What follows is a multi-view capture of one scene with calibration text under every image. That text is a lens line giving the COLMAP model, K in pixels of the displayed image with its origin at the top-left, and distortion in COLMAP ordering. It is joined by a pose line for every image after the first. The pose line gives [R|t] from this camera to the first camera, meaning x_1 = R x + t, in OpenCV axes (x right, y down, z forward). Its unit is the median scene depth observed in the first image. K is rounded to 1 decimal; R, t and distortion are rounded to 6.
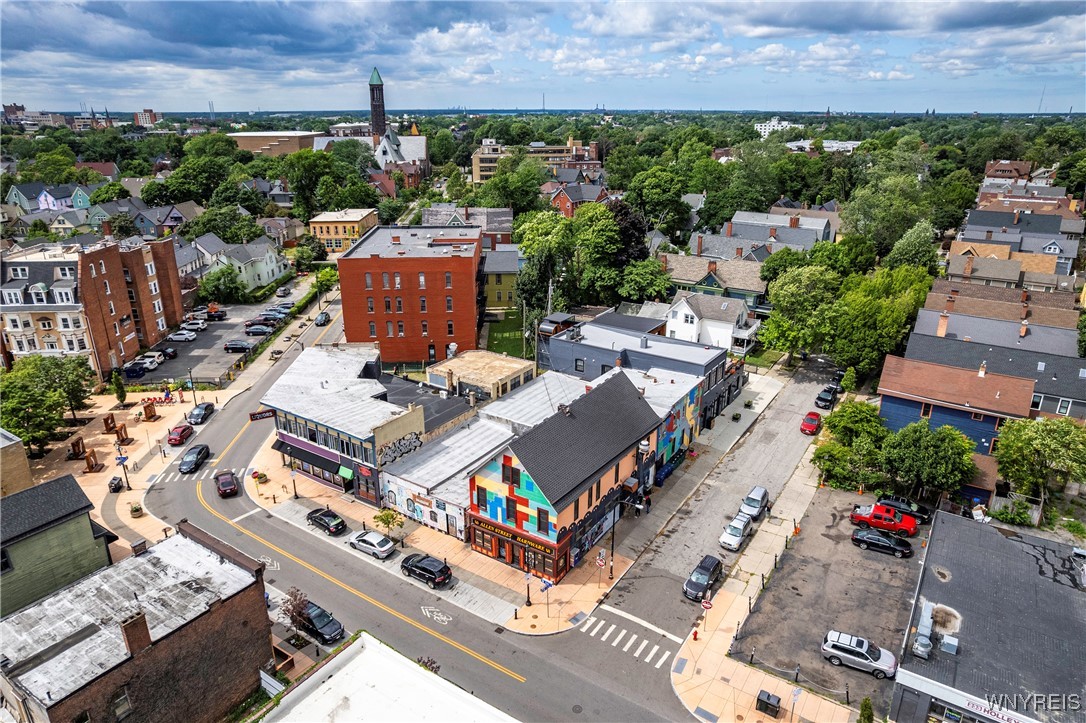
lens RADIAL K [[698.9, 0, 546.7], [0, 698.9, 368.5], [0, 0, 1]] dist [-0.064767, 0.052932]
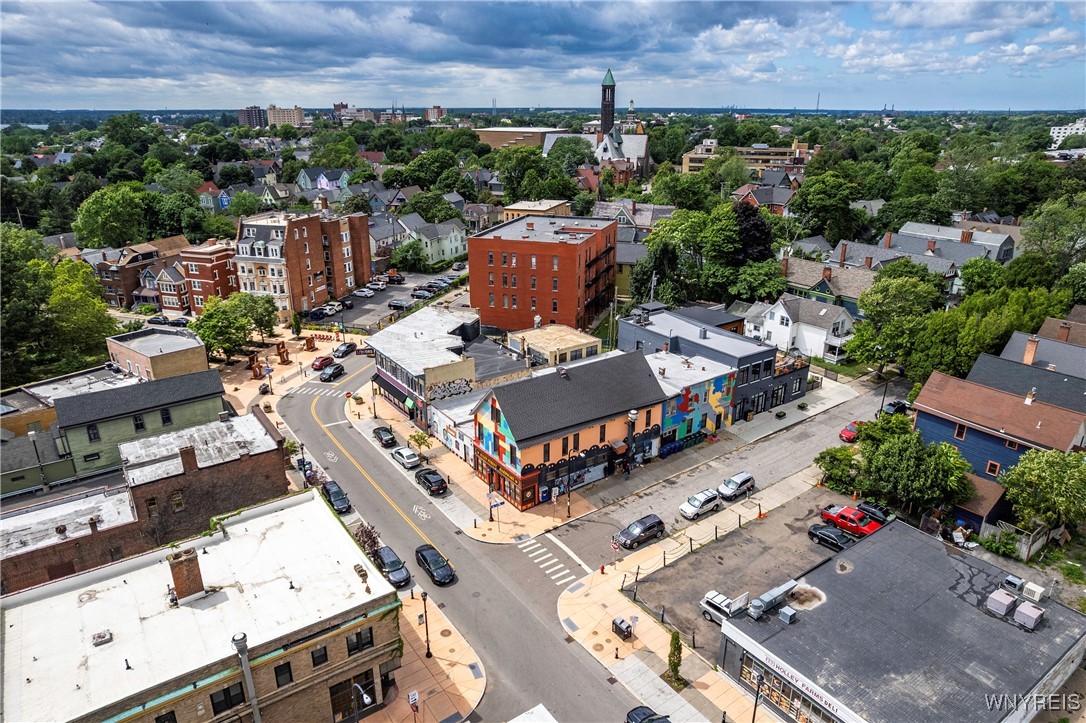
lens RADIAL K [[698.9, 0, 544.0], [0, 698.9, 372.0], [0, 0, 1]] dist [-0.064767, 0.052932]
pose [[0.931540, 0.129074, -0.339959, 0.258358], [-0.126718, 0.991508, 0.029225, 0.019020], [0.340845, 0.015854, 0.939986, -0.073687]]
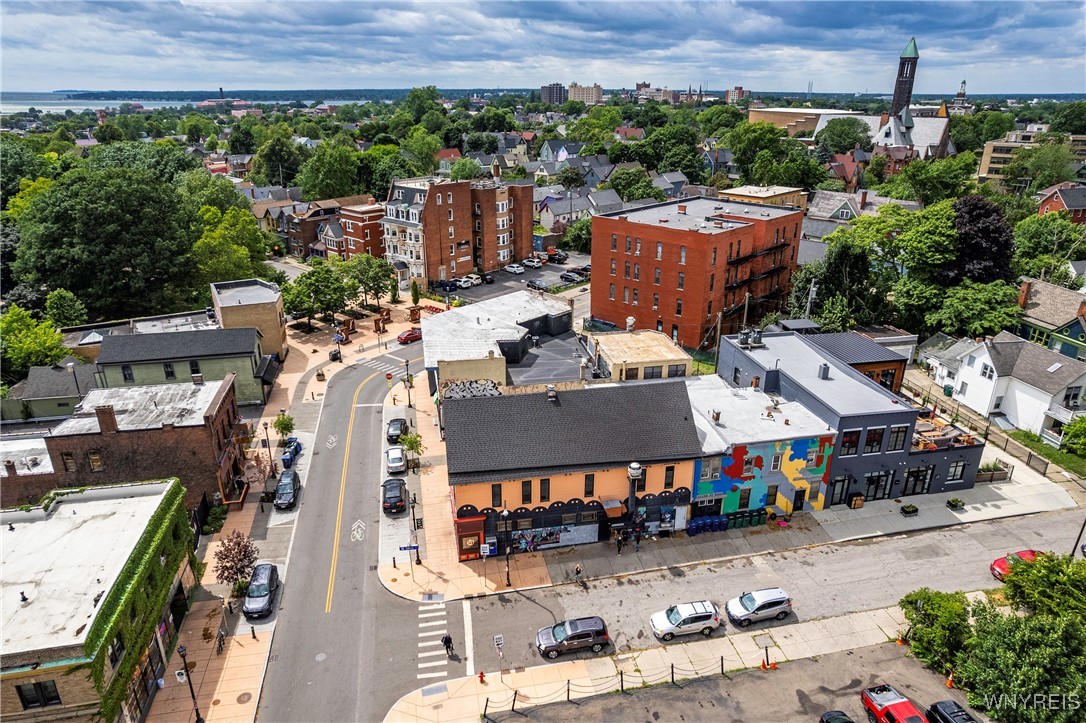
lens RADIAL K [[698.9, 0, 541.9], [0, 698.9, 365.7], [0, 0, 1]] dist [-0.064767, 0.052932]
pose [[0.698172, 0.267209, -0.664195, 0.389032], [-0.254485, 0.959774, 0.118620, -0.050011], [0.669174, 0.086211, 0.738088, 0.216321]]
